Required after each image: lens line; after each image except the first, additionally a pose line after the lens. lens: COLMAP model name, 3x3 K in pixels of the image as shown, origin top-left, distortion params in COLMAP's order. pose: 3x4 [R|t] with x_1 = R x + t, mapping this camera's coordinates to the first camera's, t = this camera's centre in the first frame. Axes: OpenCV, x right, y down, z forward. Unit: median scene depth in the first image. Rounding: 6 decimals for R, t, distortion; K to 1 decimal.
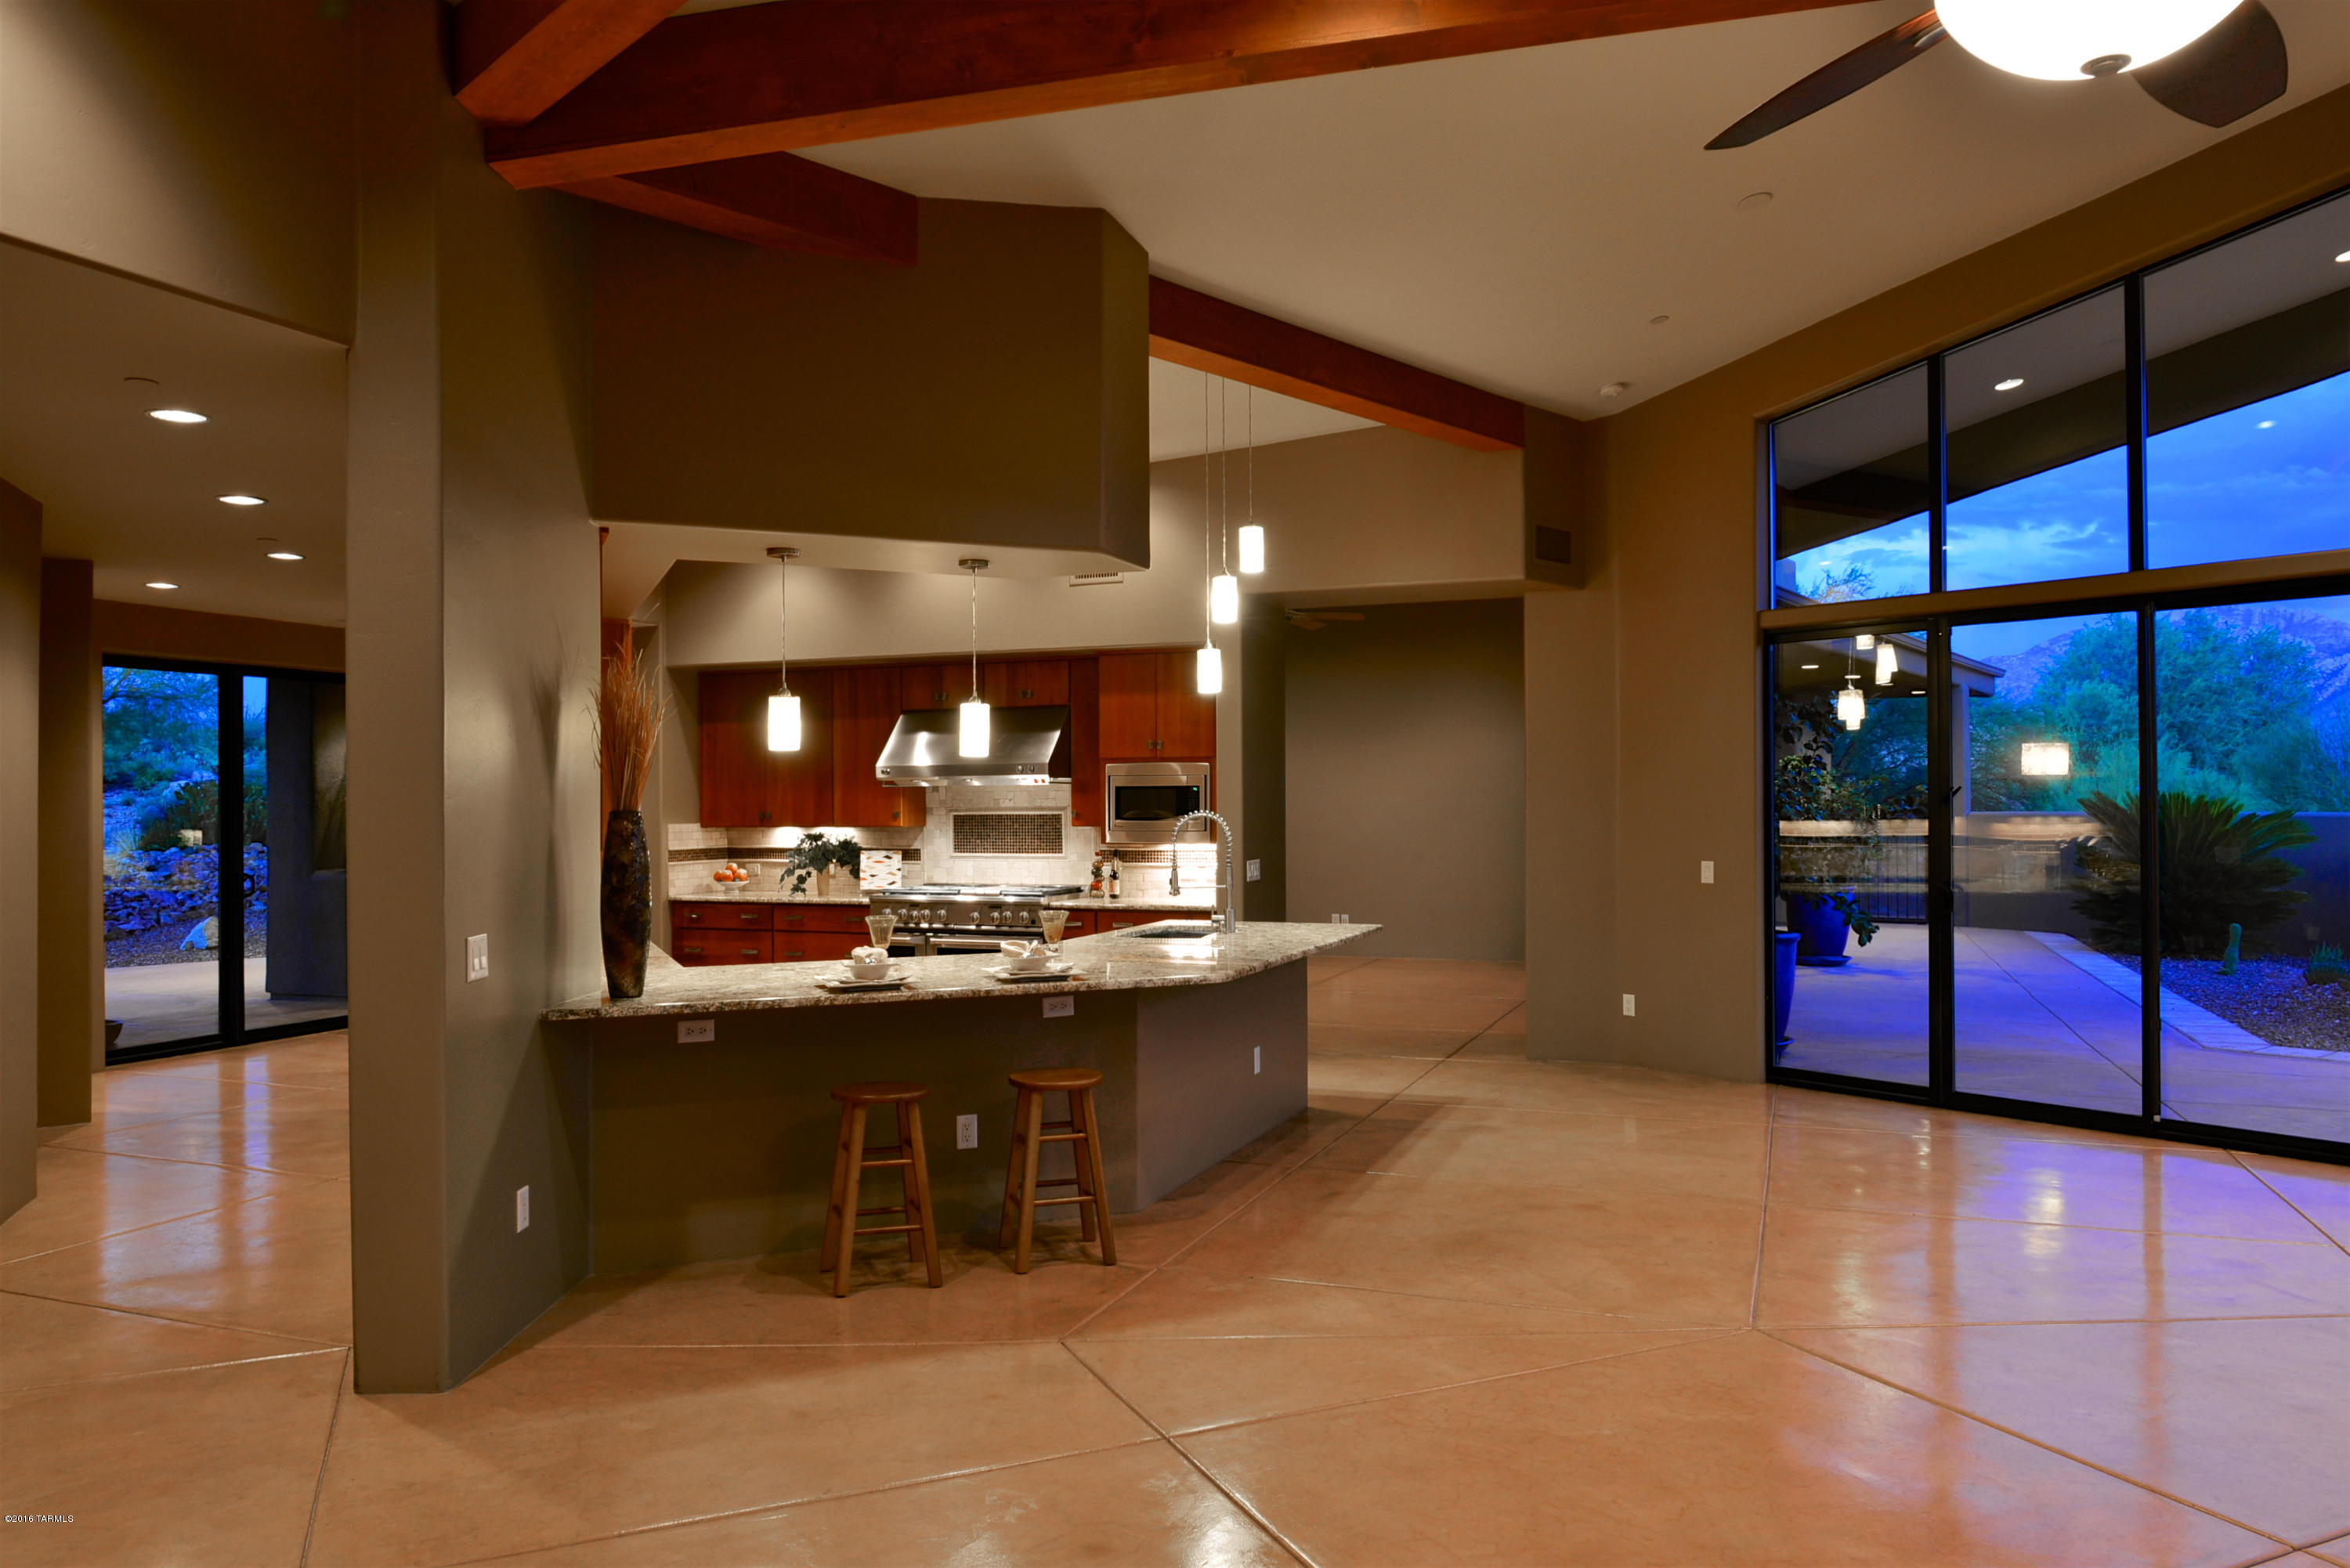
lens RADIAL K [[1610.0, 0, 1180.6], [0, 1610.0, 787.3], [0, 0, 1]] dist [-0.007502, -0.004499]
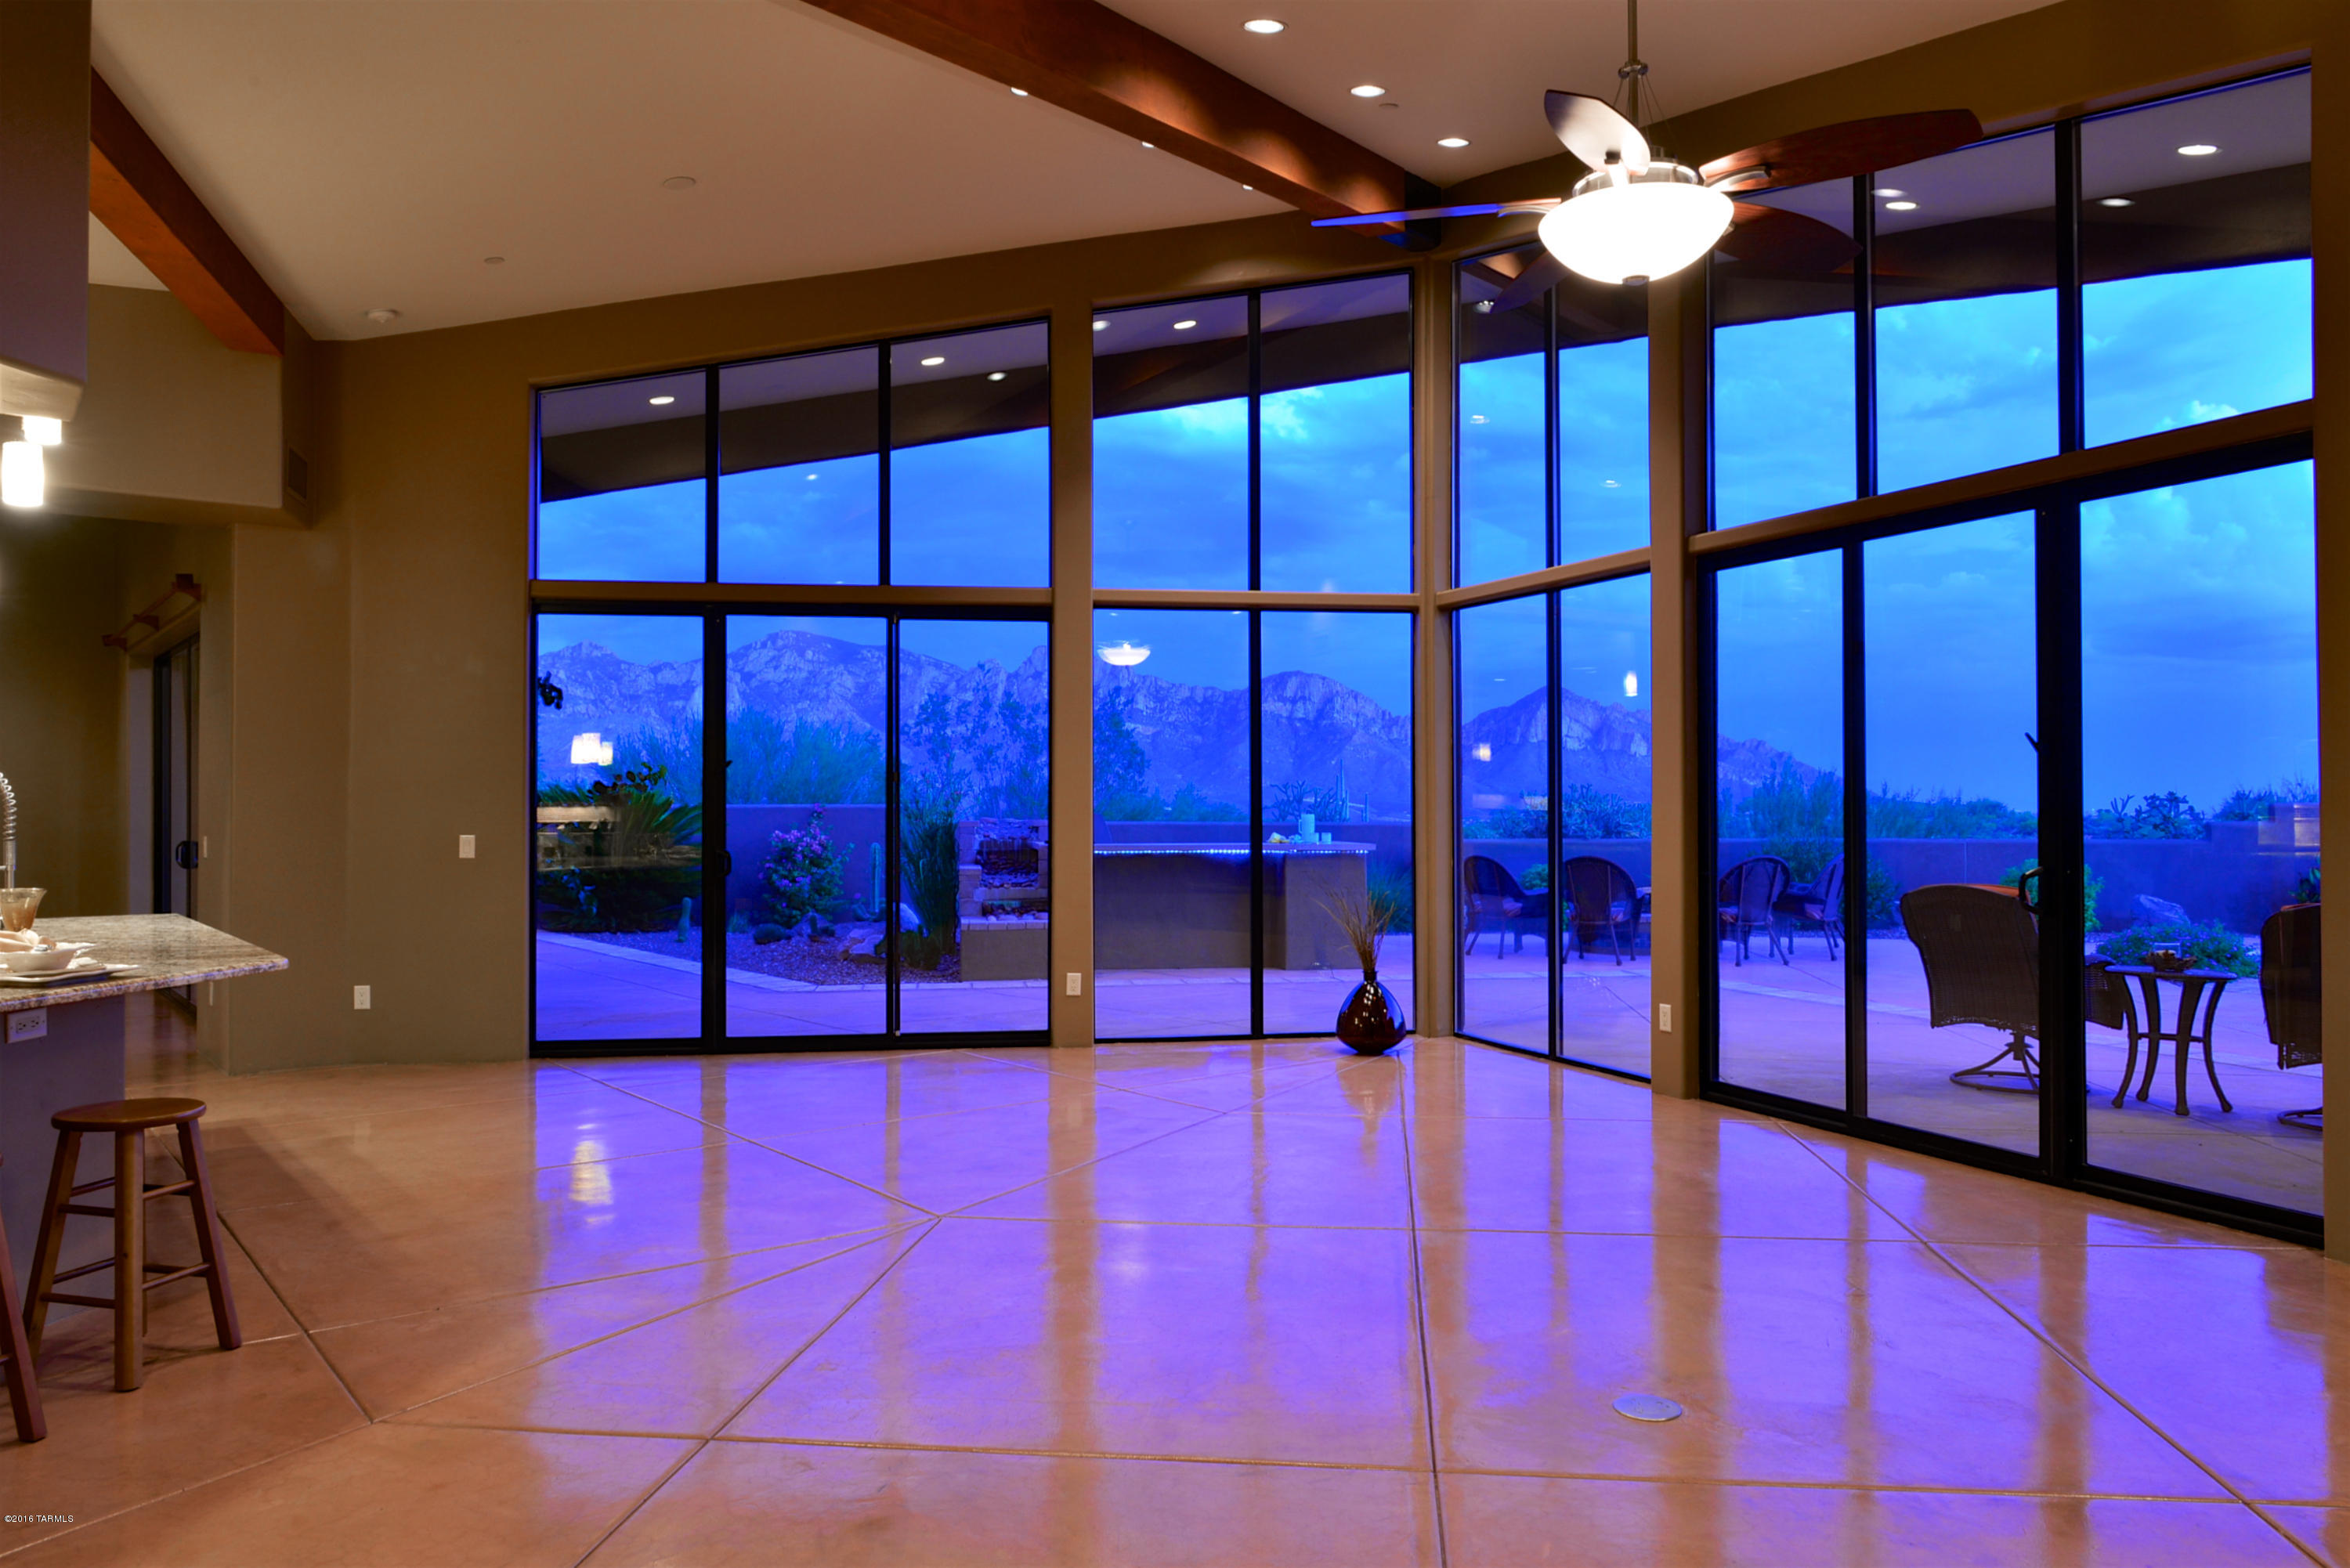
lens RADIAL K [[1639.5, 0, 1175.0], [0, 1639.5, 784.0], [0, 0, 1]] dist [-0.001551, -0.002904]
pose [[0.509151, 0.016398, 0.860521, -0.298447], [-0.008737, 0.999865, -0.013883, 0.026006], [-0.860633, -0.000450, 0.509226, 0.147723]]
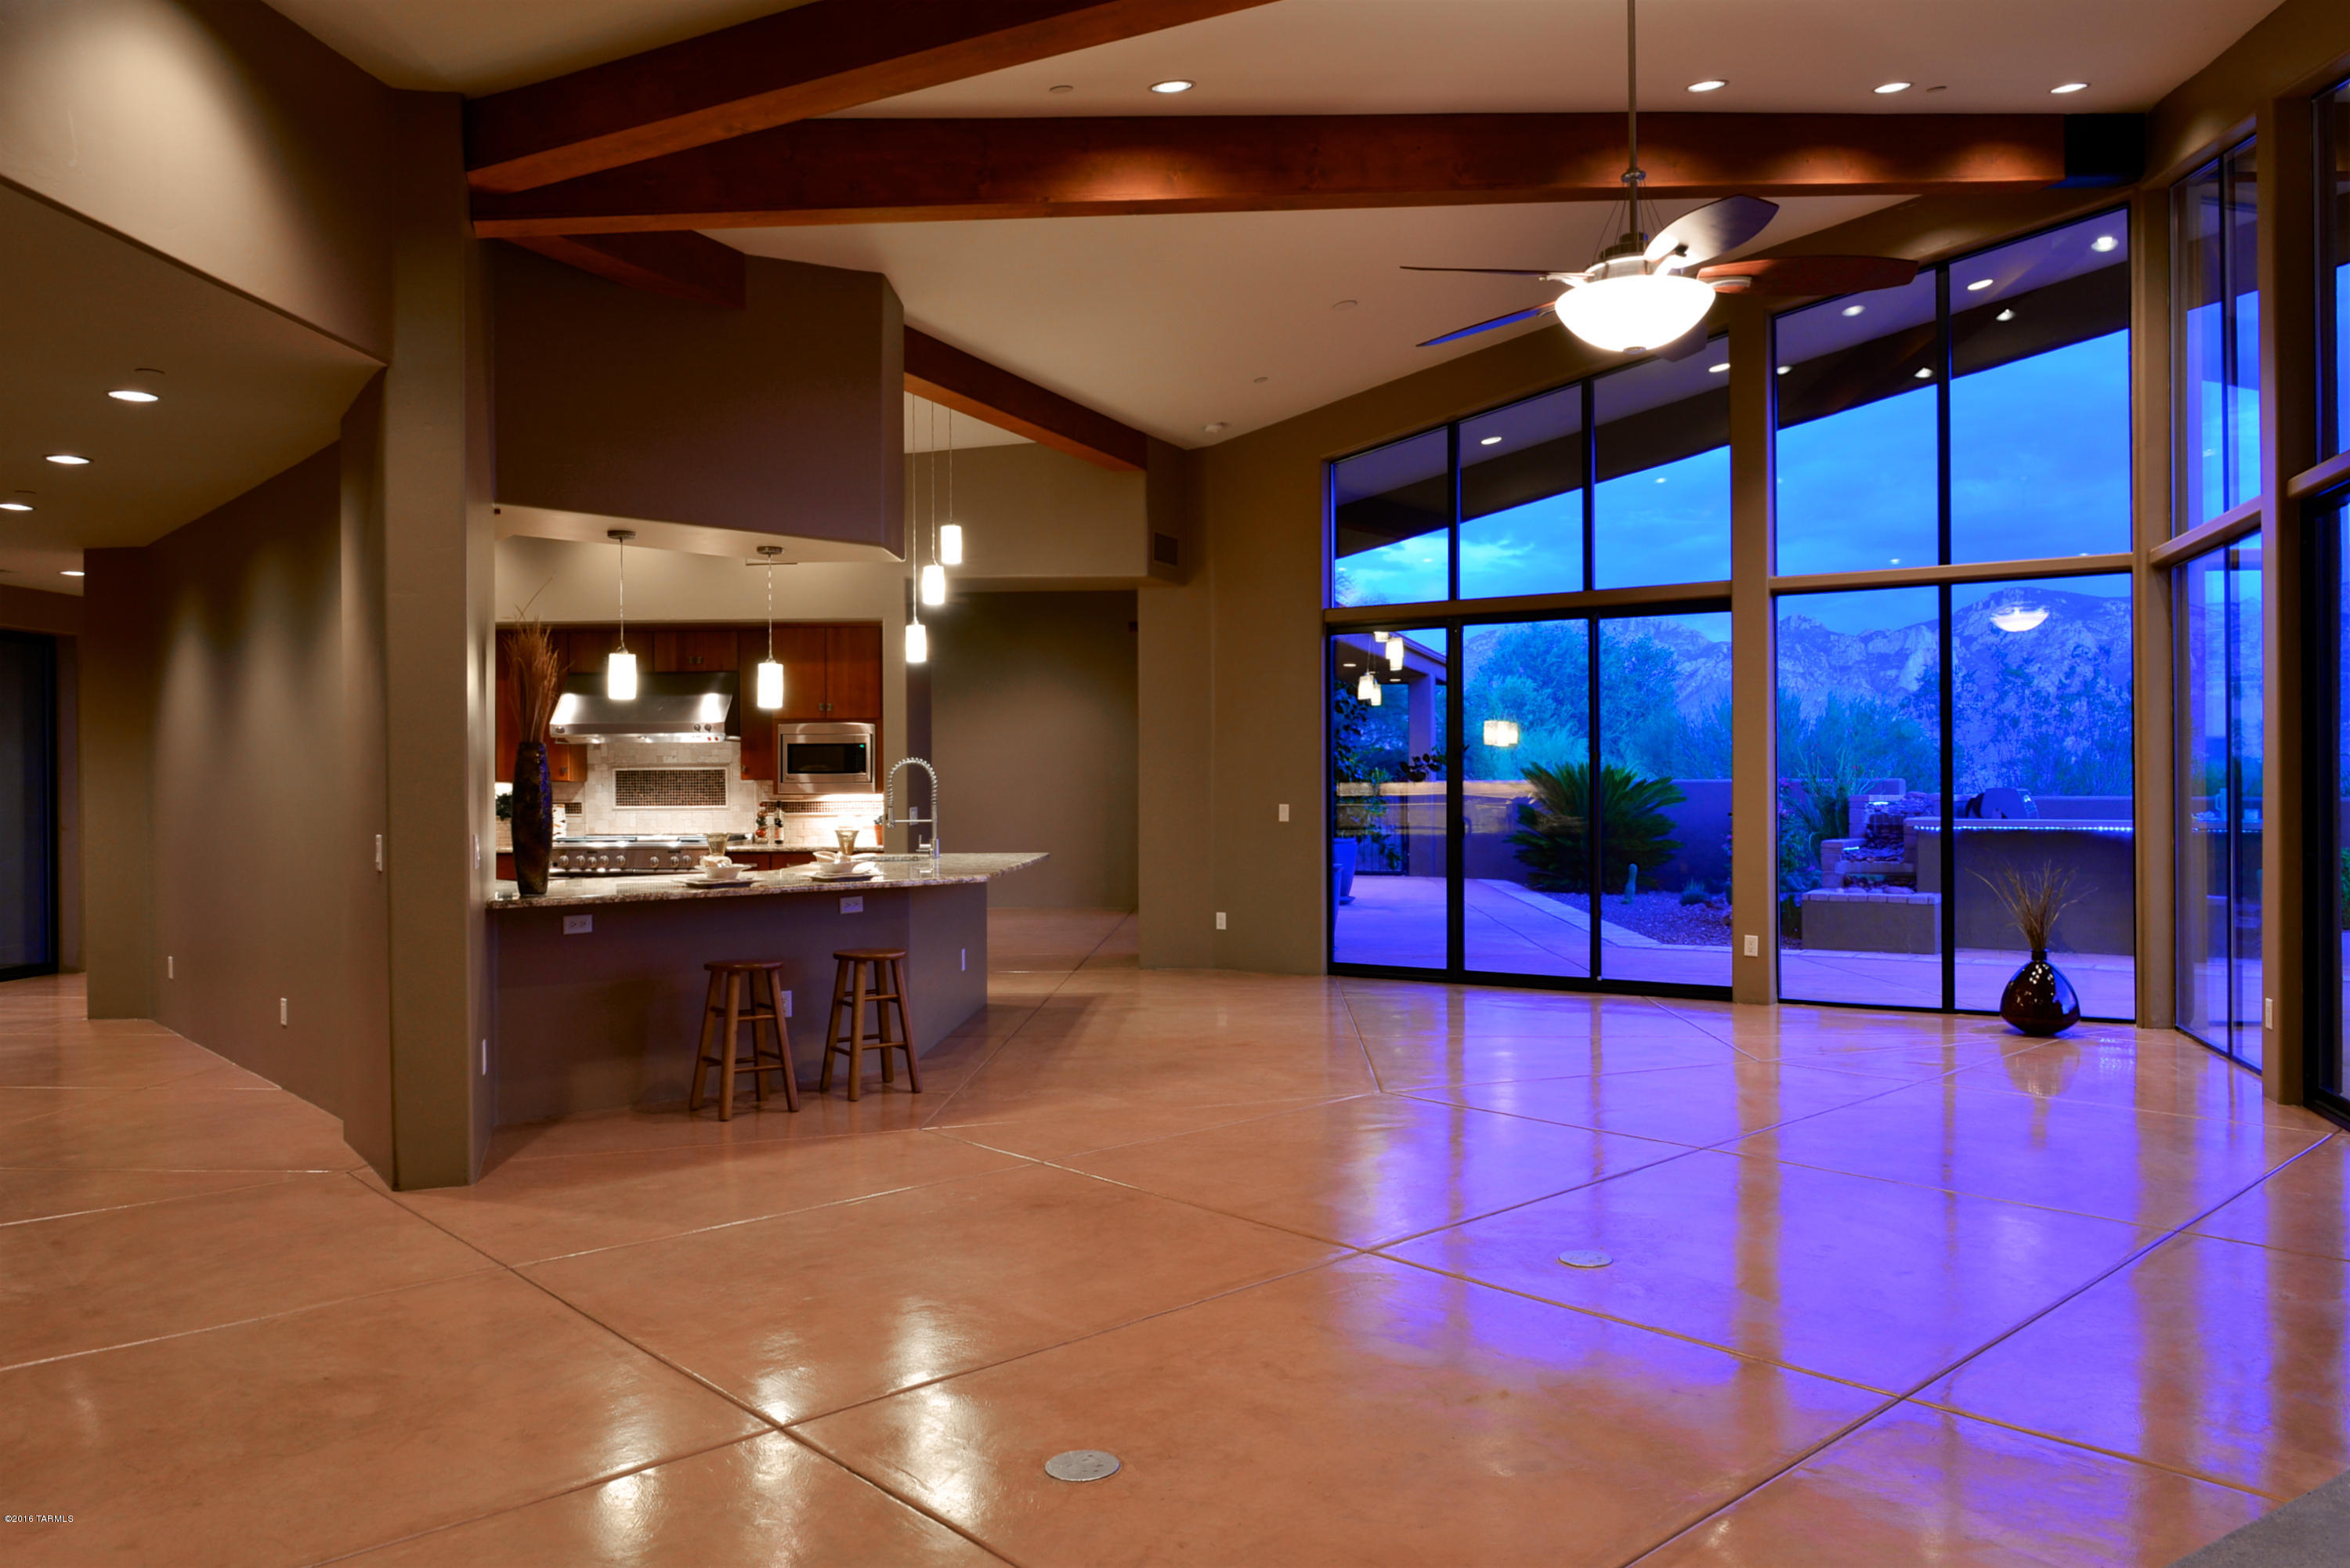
lens RADIAL K [[1639.5, 0, 1175.0], [0, 1639.5, 784.0], [0, 0, 1]] dist [-0.001551, -0.002904]
pose [[0.949236, 0.001097, 0.314562, -0.164772], [-0.003410, 0.999971, 0.006802, 0.021750], [-0.314545, -0.007529, 0.949213, -0.207109]]
